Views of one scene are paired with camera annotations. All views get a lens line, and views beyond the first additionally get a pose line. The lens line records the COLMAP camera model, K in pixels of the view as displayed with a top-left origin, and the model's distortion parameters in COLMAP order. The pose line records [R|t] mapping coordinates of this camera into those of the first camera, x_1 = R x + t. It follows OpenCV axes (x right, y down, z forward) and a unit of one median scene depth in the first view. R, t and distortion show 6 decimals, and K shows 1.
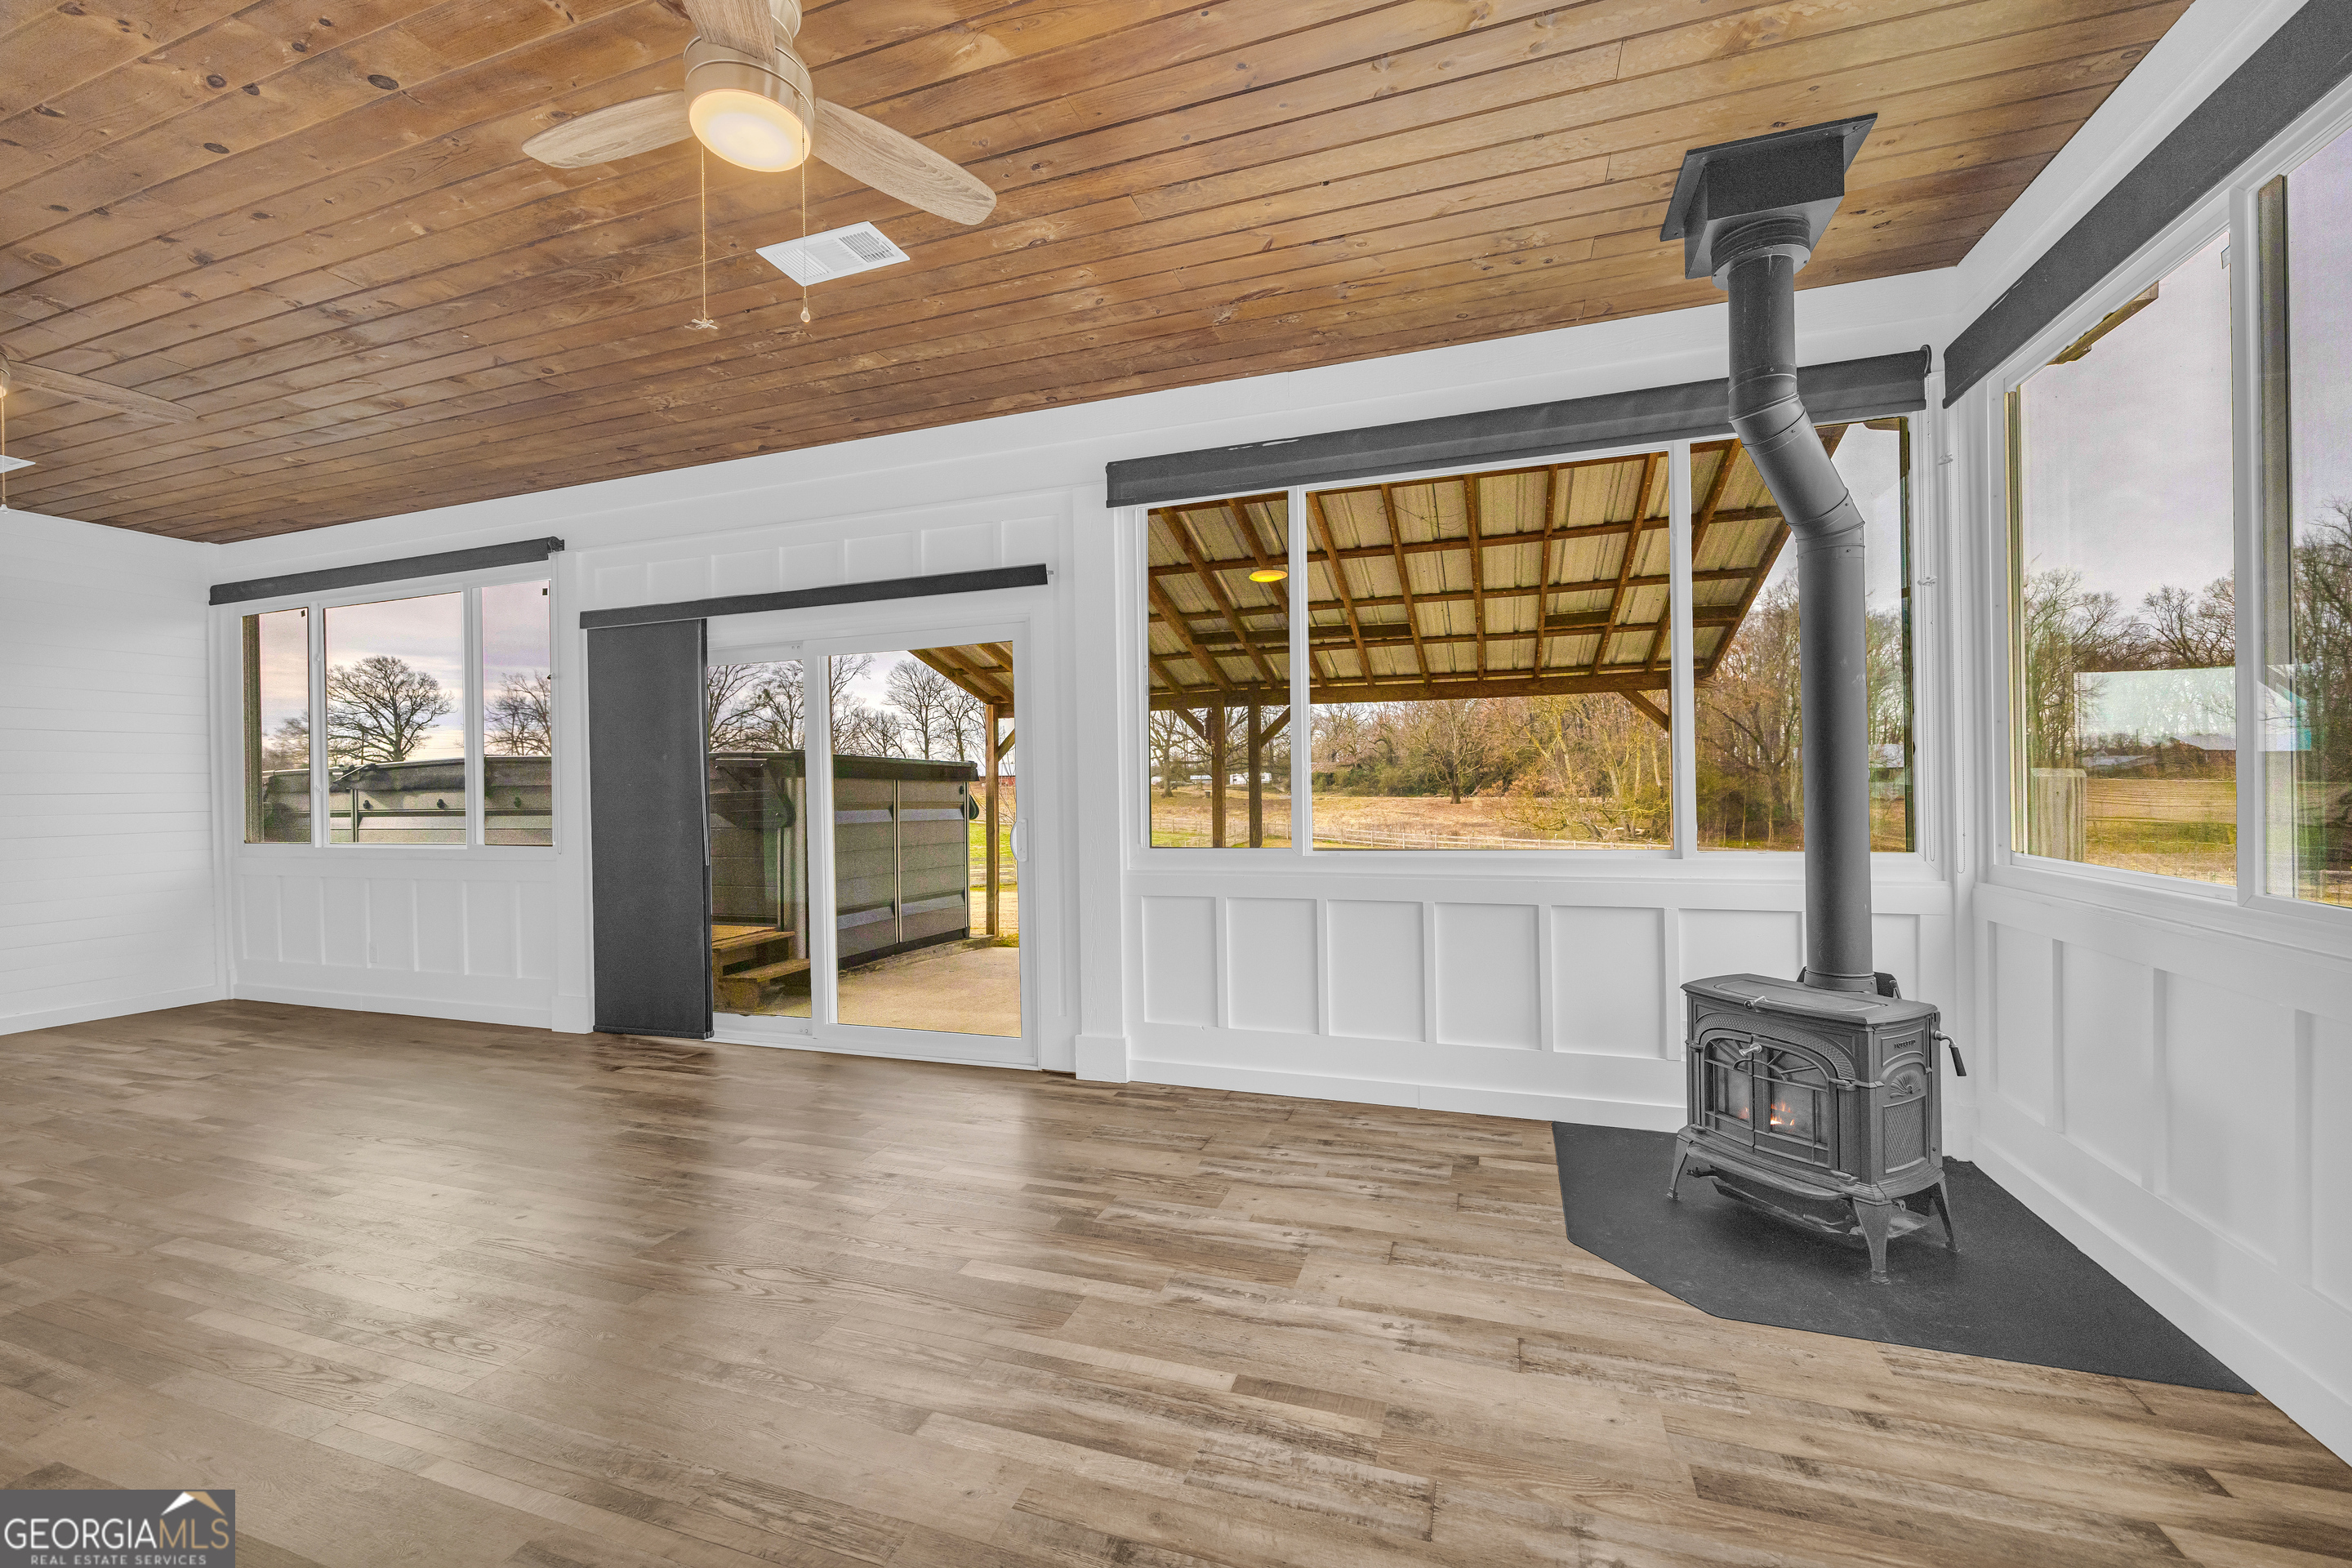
lens RADIAL K [[963.9, 0, 1171.9], [0, 963.9, 789.6], [0, 0, 1]] dist [-0.003790, 0.000026]
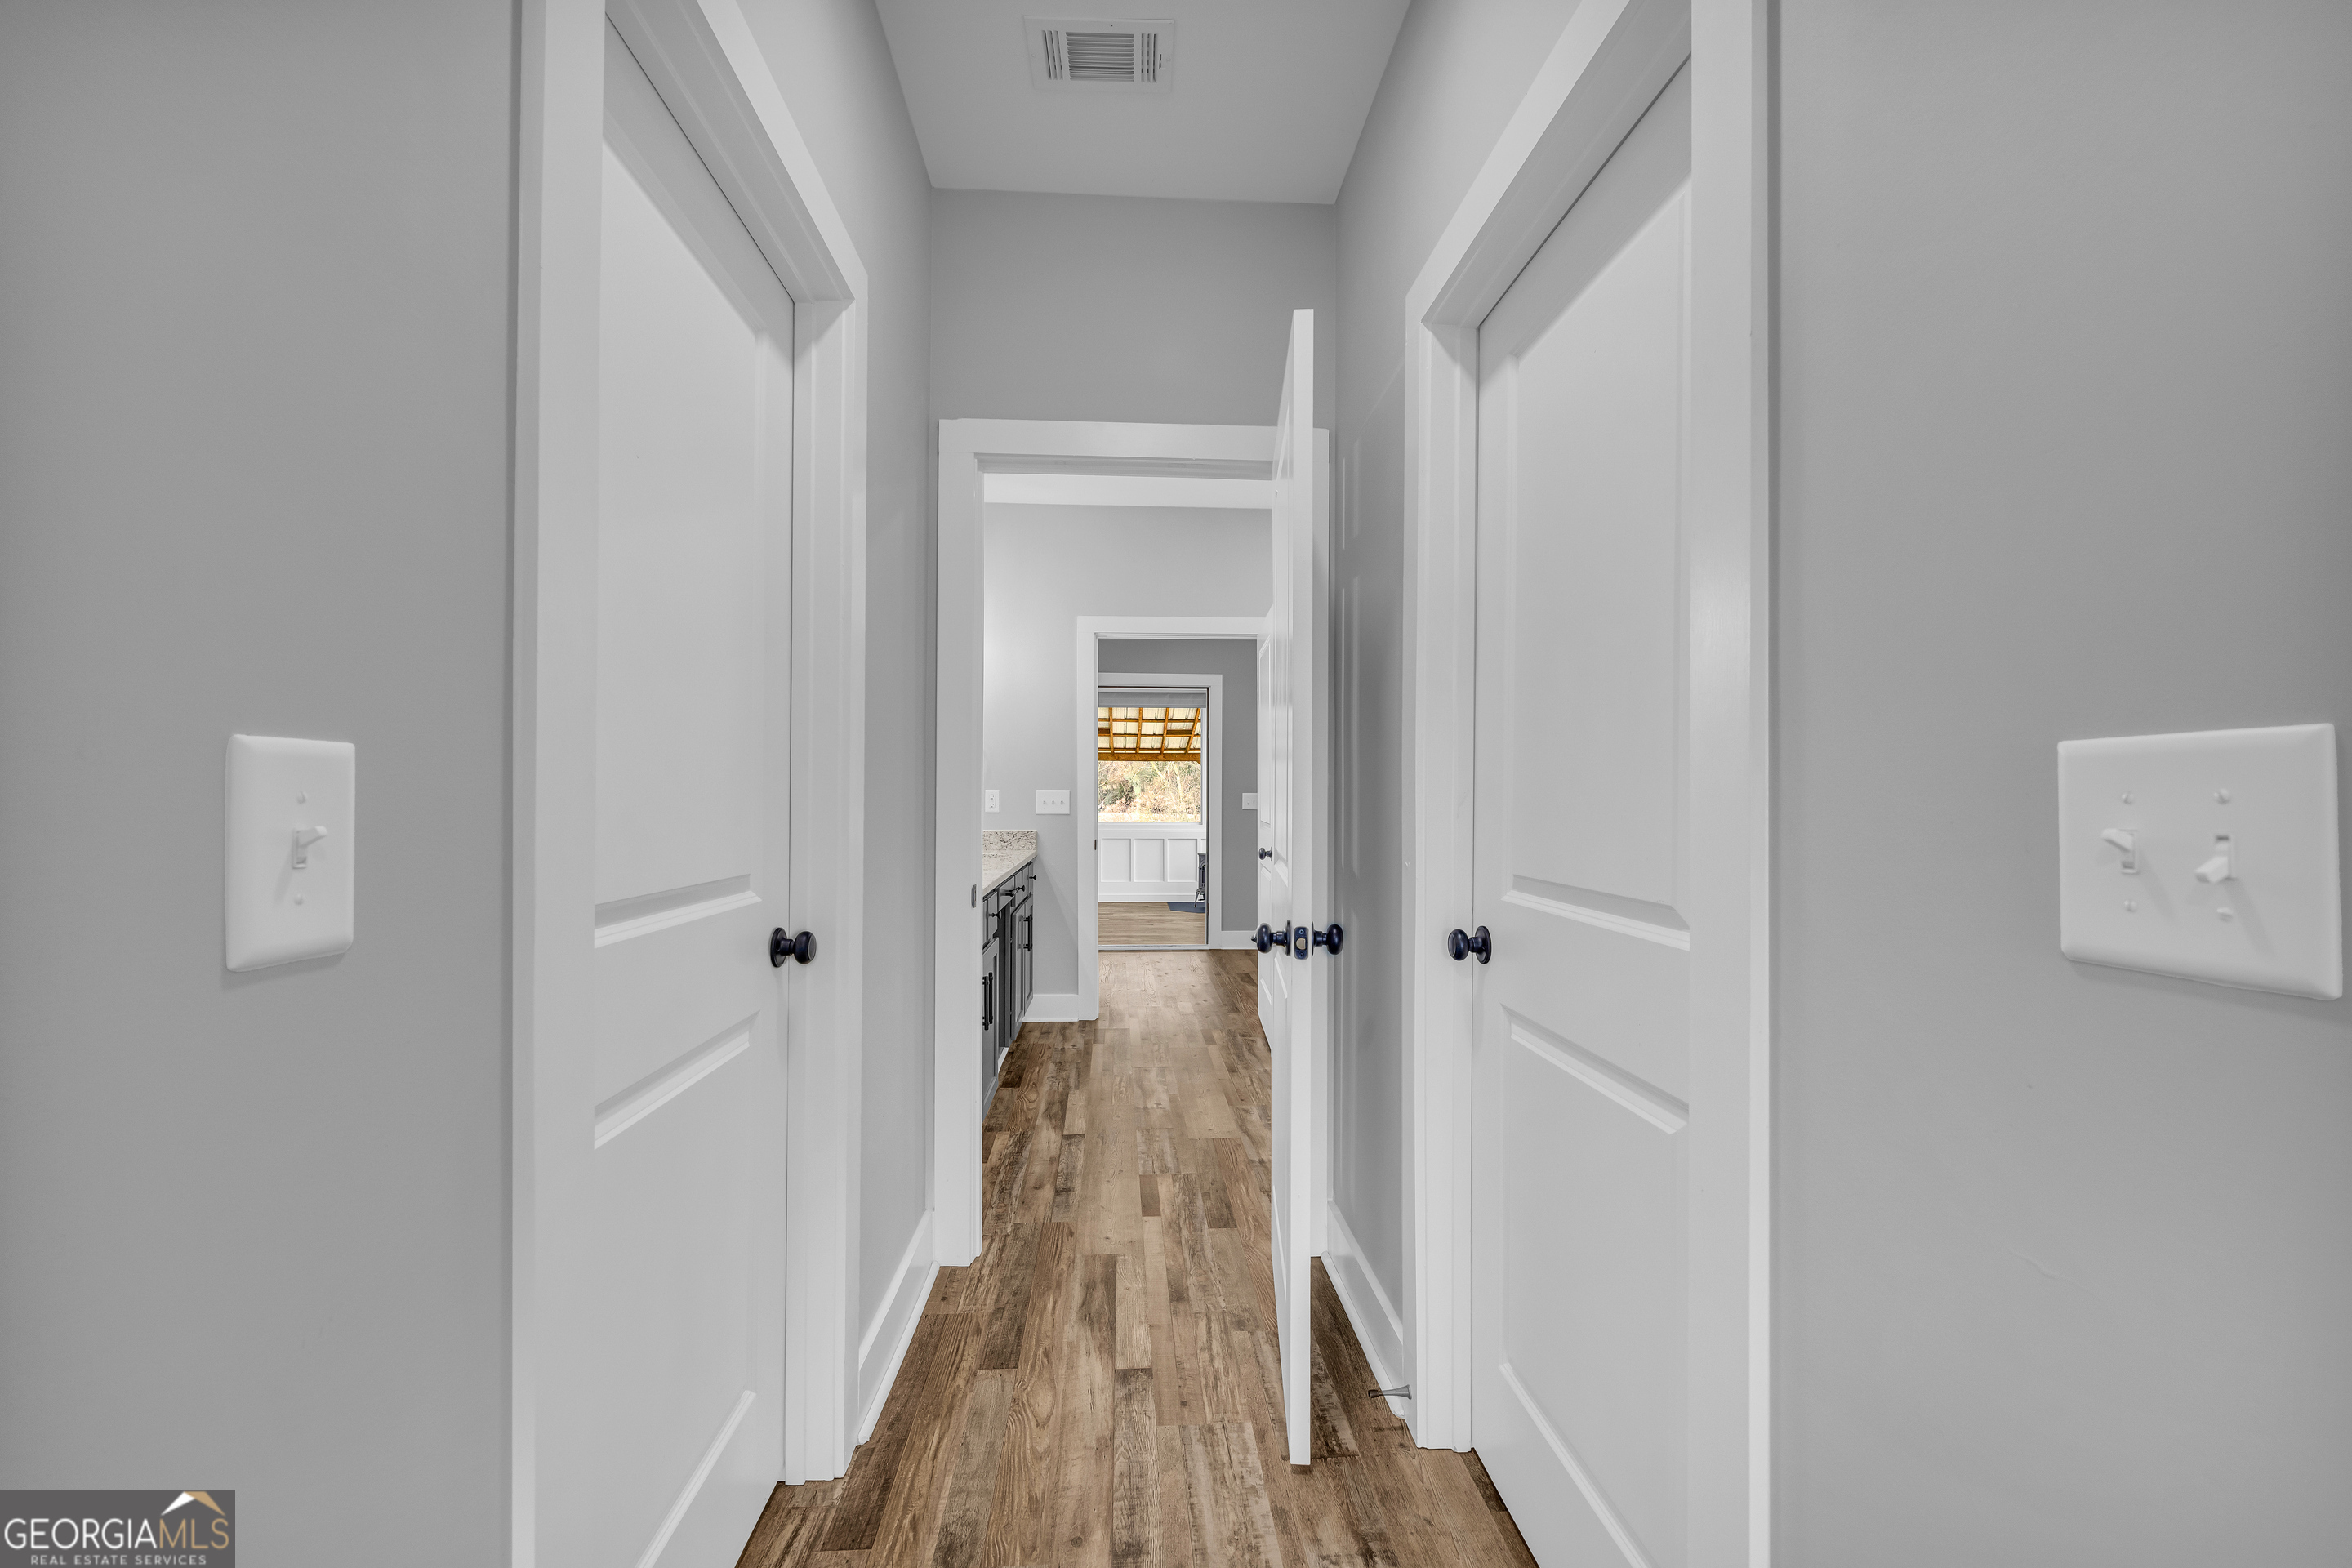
lens RADIAL K [[963.9, 0, 1185.9], [0, 963.9, 791.4], [0, 0, 1]] dist [-0.003790, 0.000026]
pose [[0.922390, 0.020067, 0.385739, -0.475104], [-0.014995, 0.999757, -0.016153, 0.003665], [-0.385969, 0.009115, 0.922467, -1.192079]]
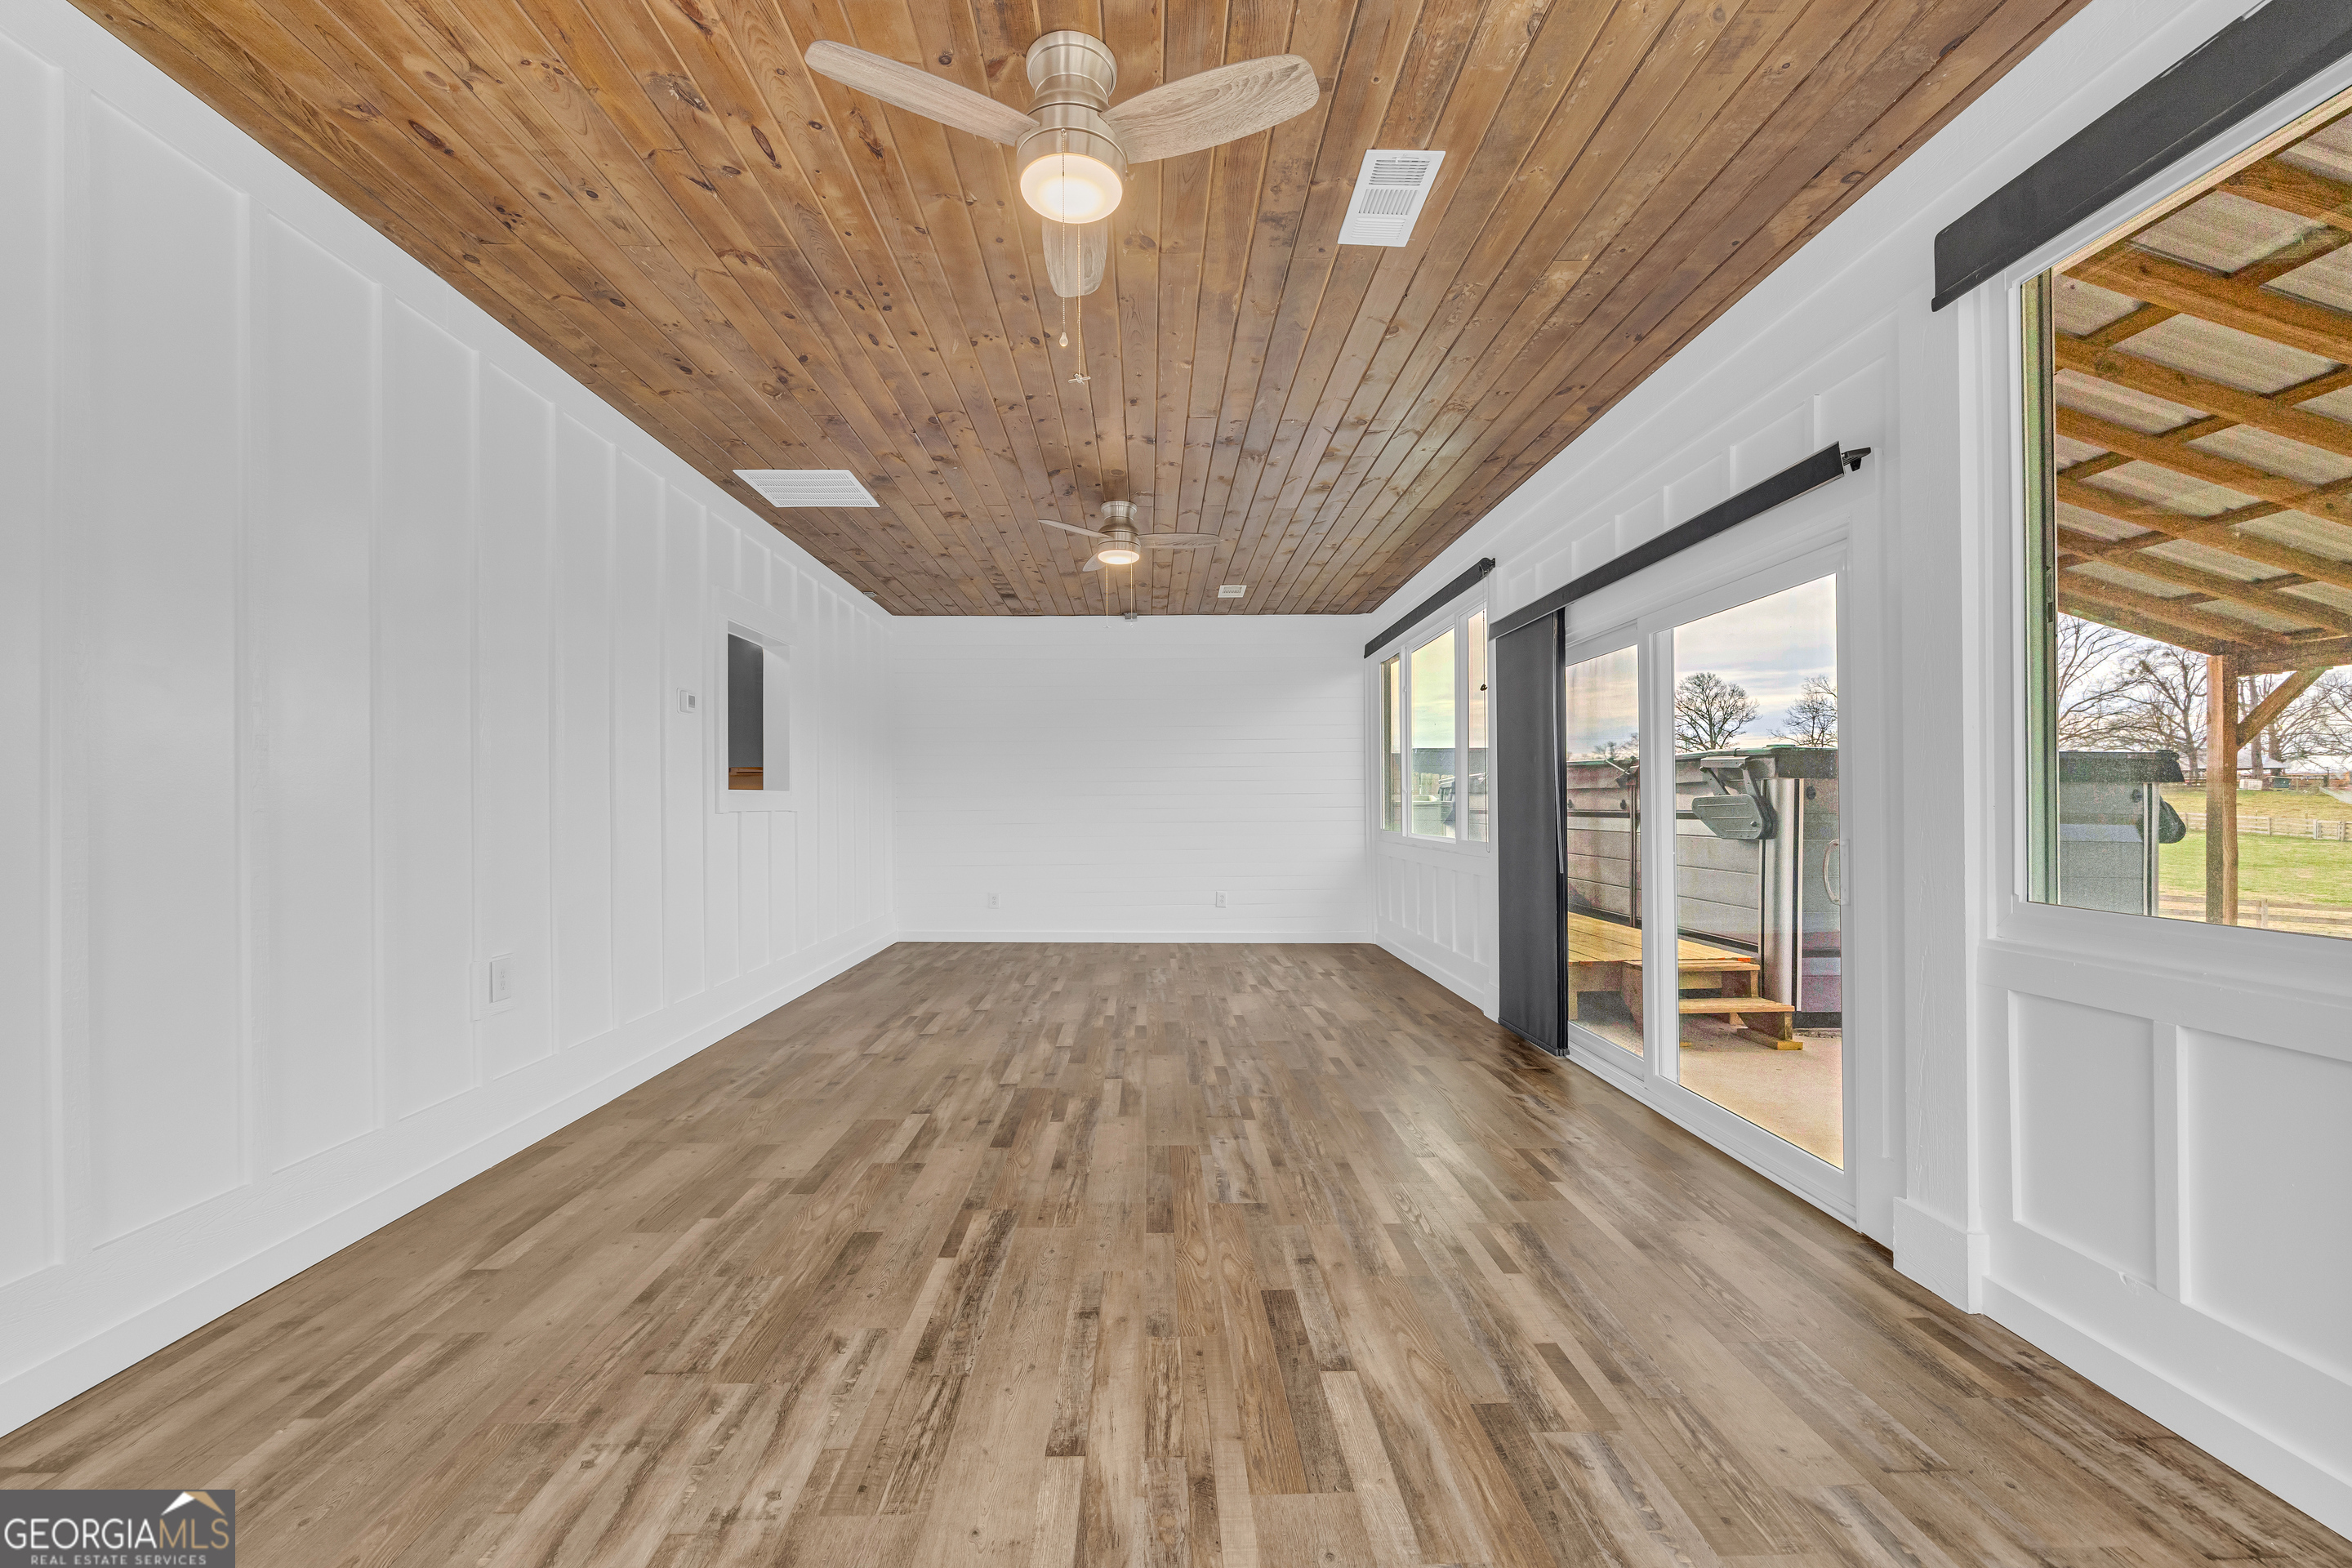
lens RADIAL K [[963.9, 0, 1160.1], [0, 963.9, 798.0], [0, 0, 1]] dist [-0.003790, 0.000026]
pose [[0.351050, 0.009756, -0.936306, 0.158157], [-0.004297, 0.999952, 0.008809, -0.000860], [0.936347, 0.000931, 0.351075, 0.180331]]
